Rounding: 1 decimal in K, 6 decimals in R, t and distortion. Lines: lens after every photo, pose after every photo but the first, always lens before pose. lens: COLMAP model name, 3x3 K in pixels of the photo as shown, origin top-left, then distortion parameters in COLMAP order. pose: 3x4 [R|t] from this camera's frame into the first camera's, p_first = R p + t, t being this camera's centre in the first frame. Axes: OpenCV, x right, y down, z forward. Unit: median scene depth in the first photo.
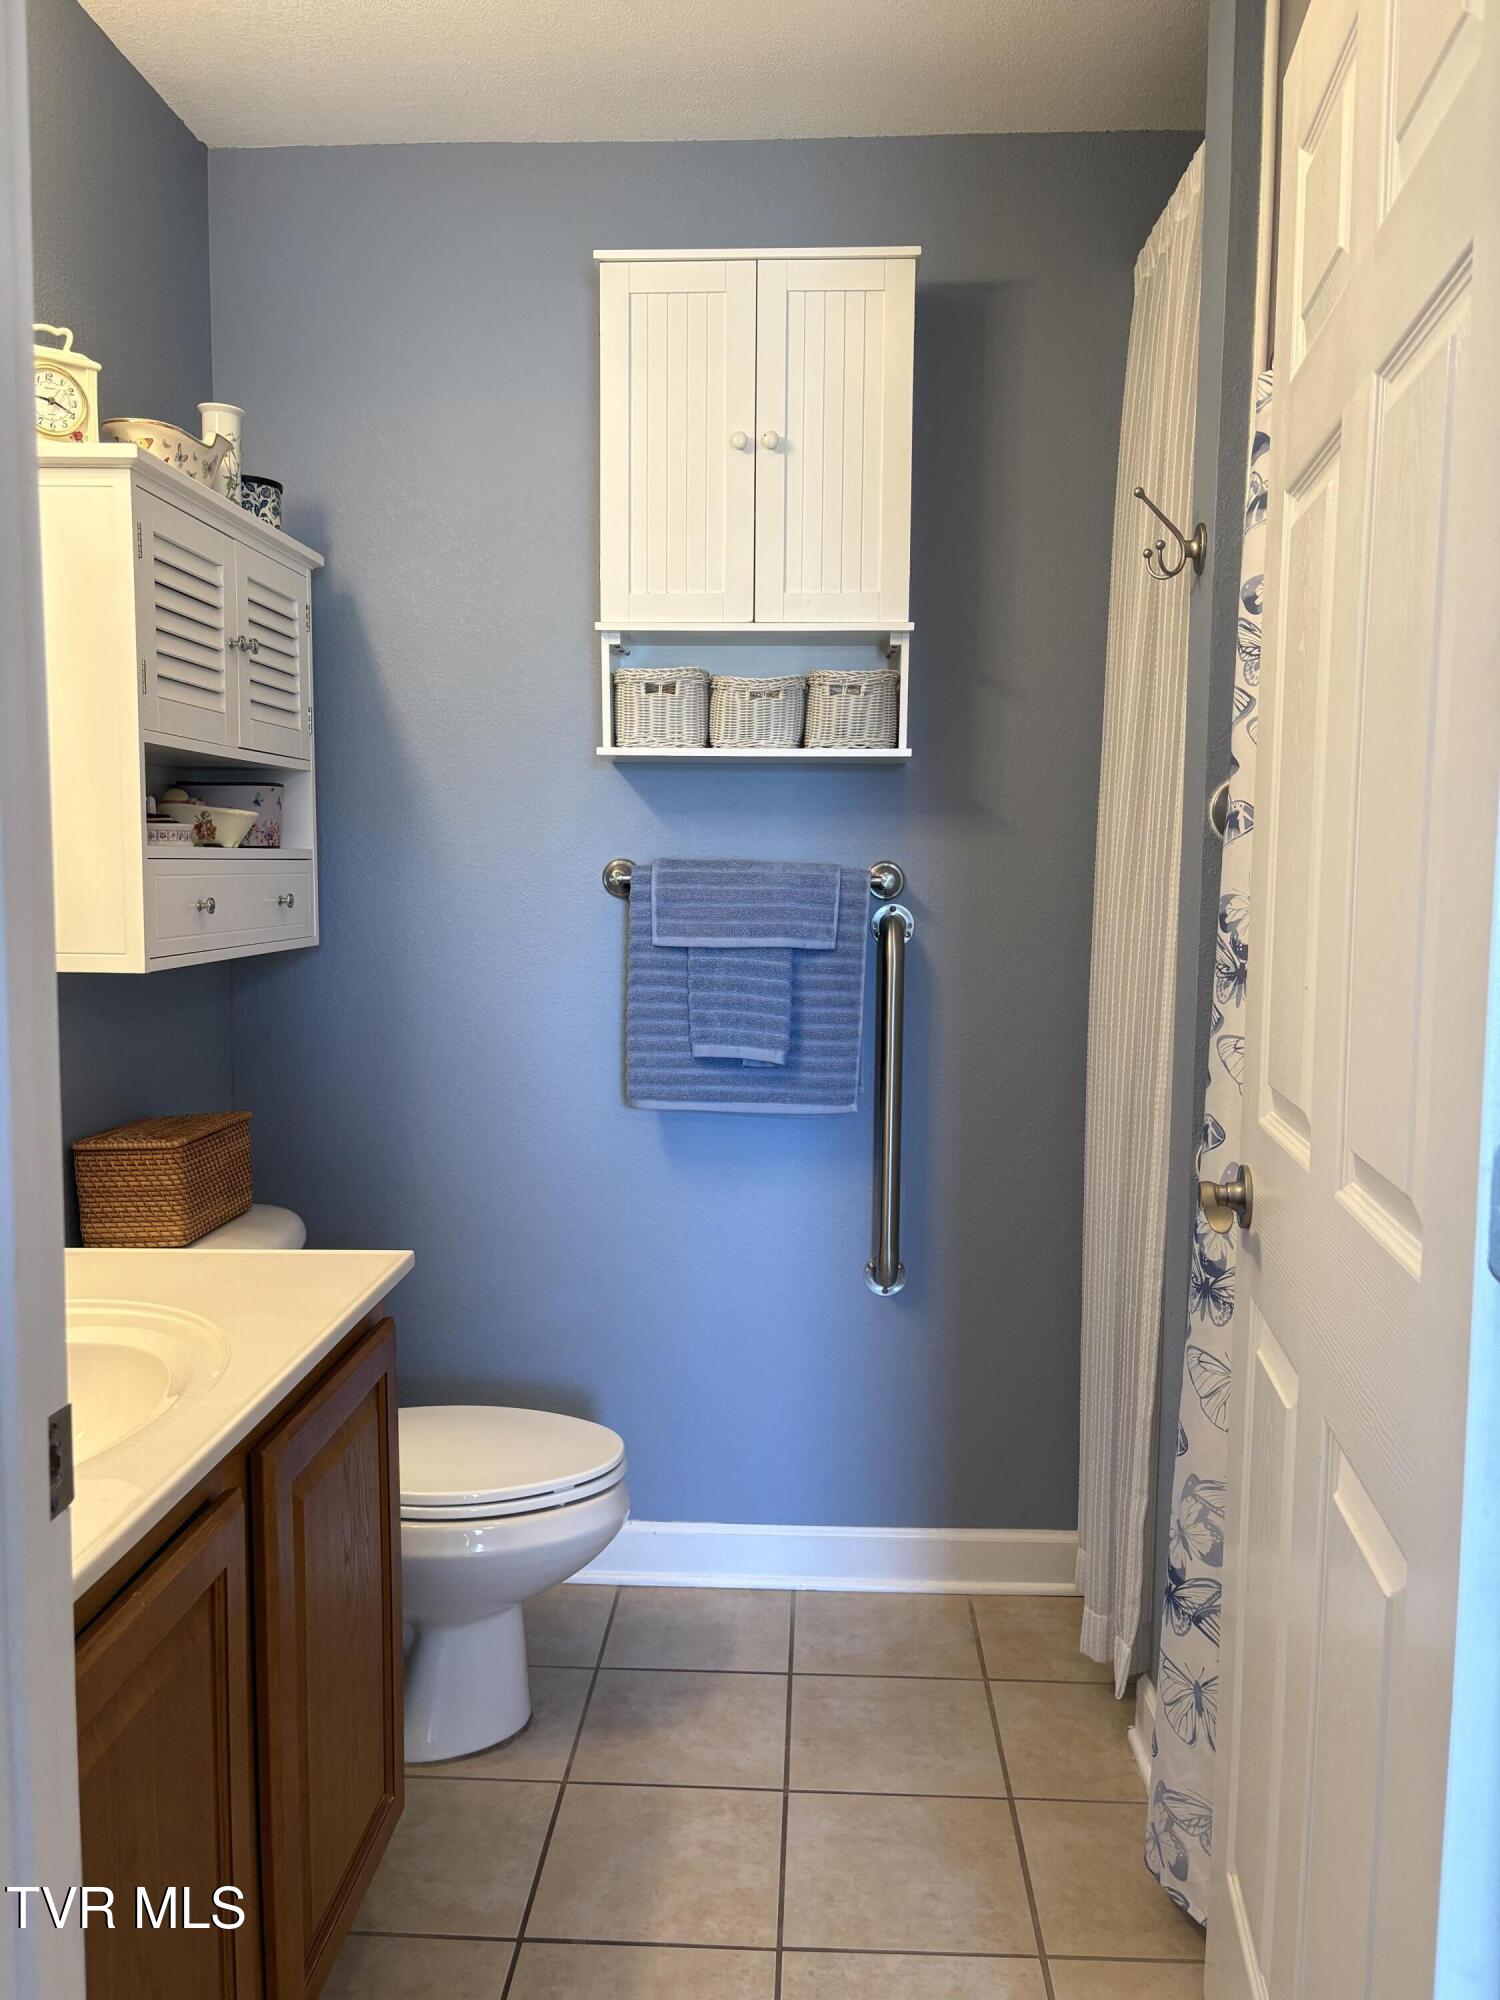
lens RADIAL K [[1489.4, 0, 747.9], [0, 1489.4, 1001.6], [0, 0, 1]] dist [0.010756, 0.005018]
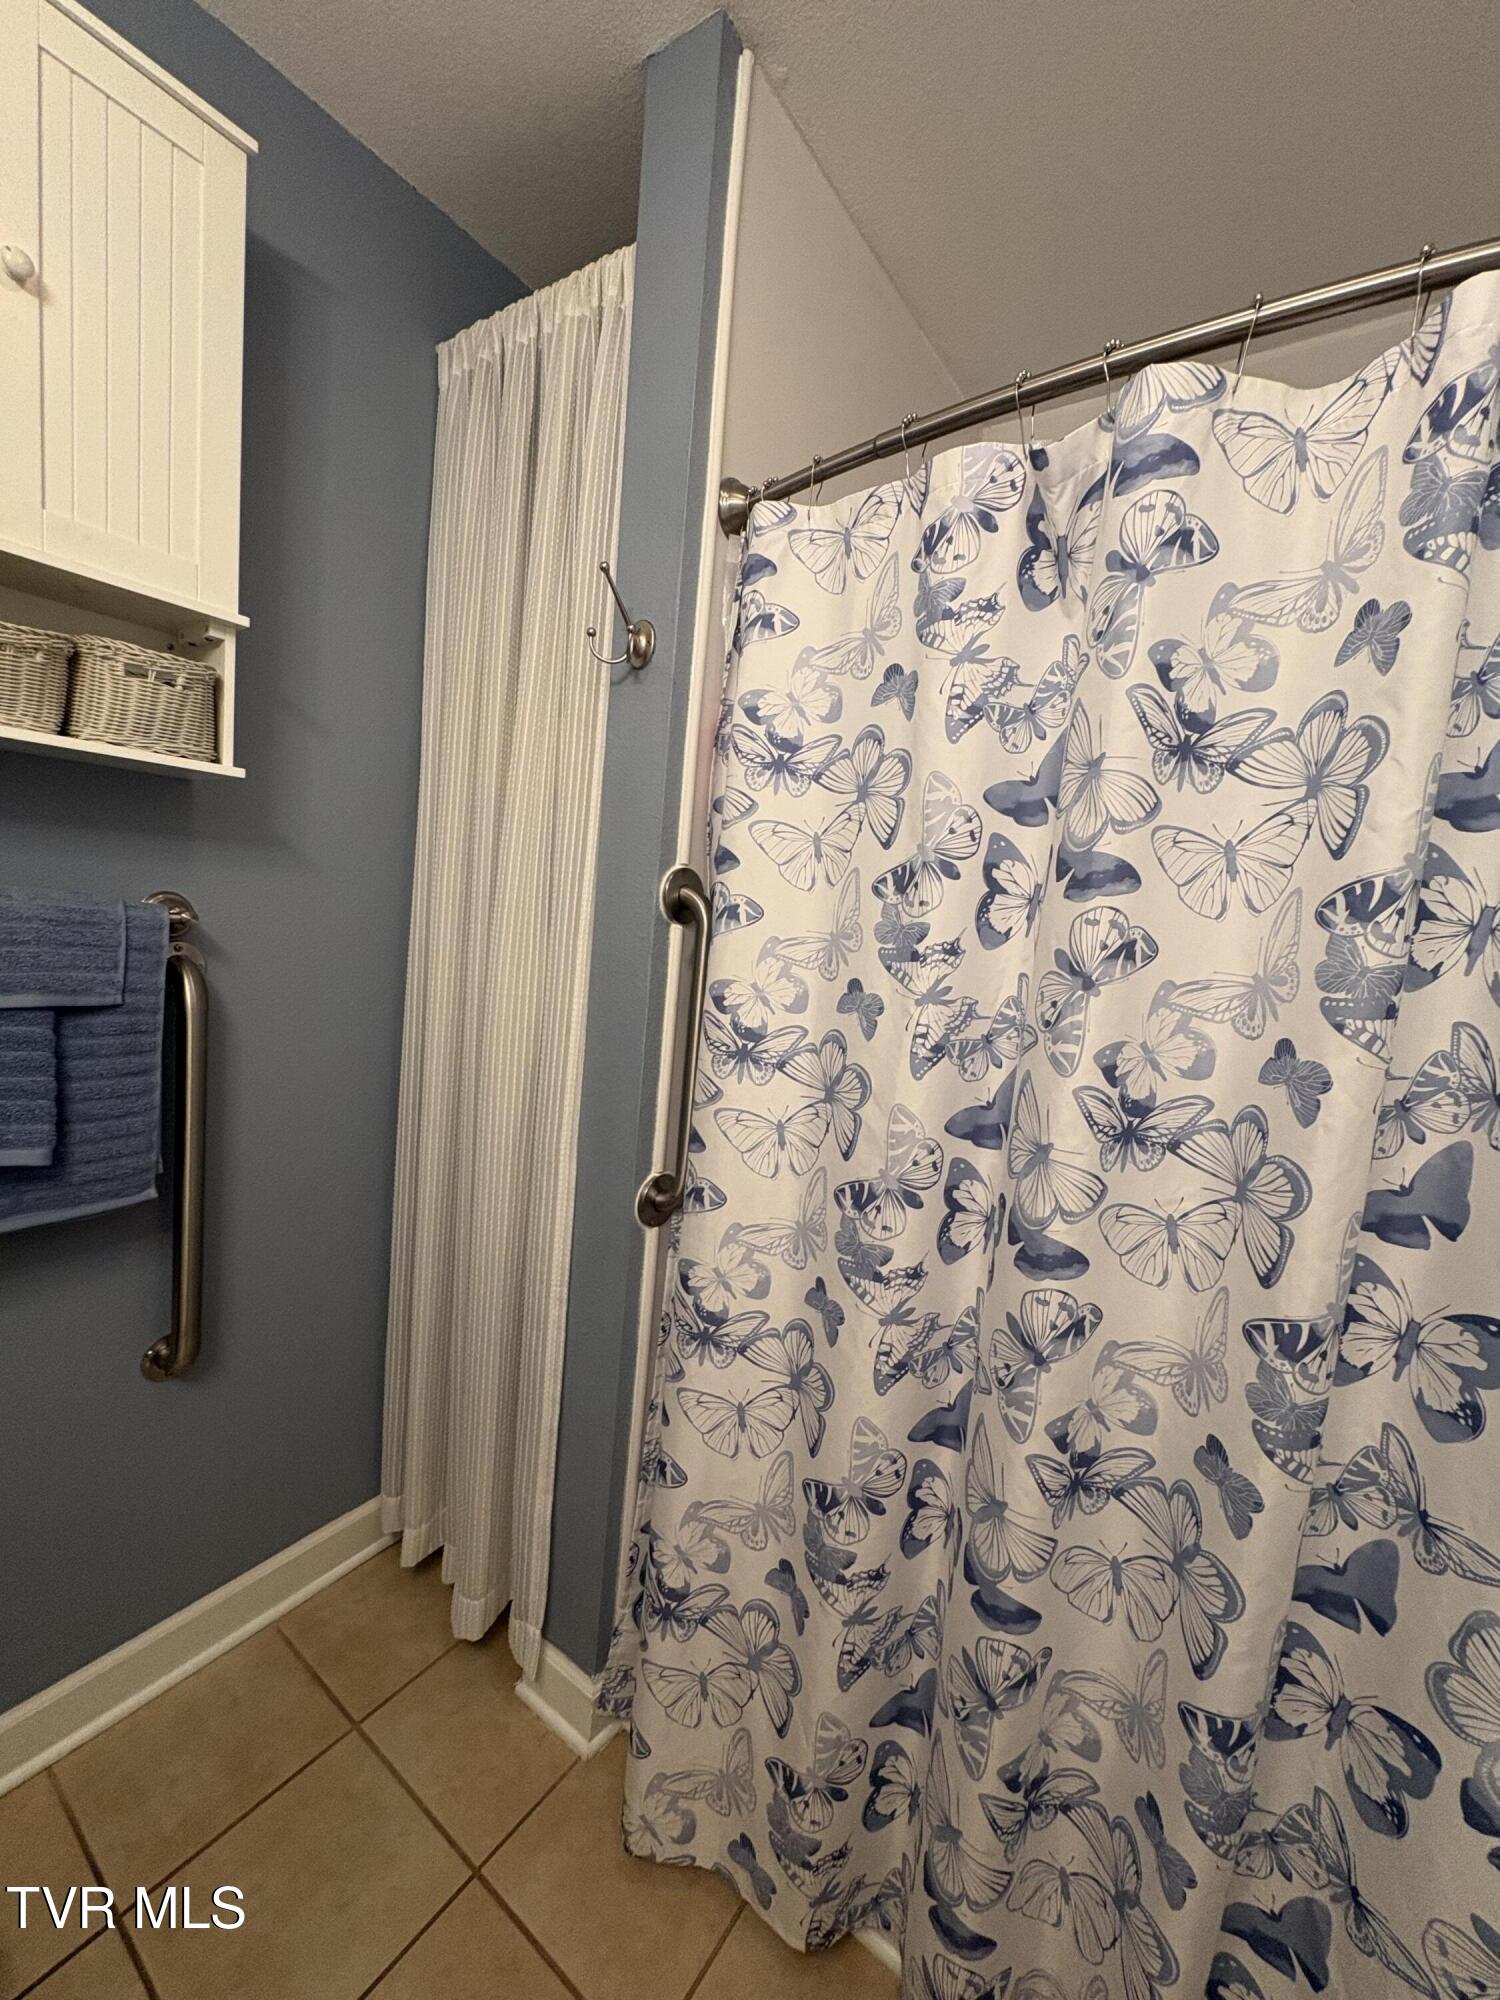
lens RADIAL K [[785.5, 0, 750.0], [0, 785.5, 1000.0], [0, 0, 1]] dist [-0.007491, 0.000348]
pose [[0.532826, -0.050354, 0.844726, -0.117153], [-0.012579, 0.997646, 0.067404, -0.072362], [-0.846132, -0.046540, 0.530938, 0.513000]]
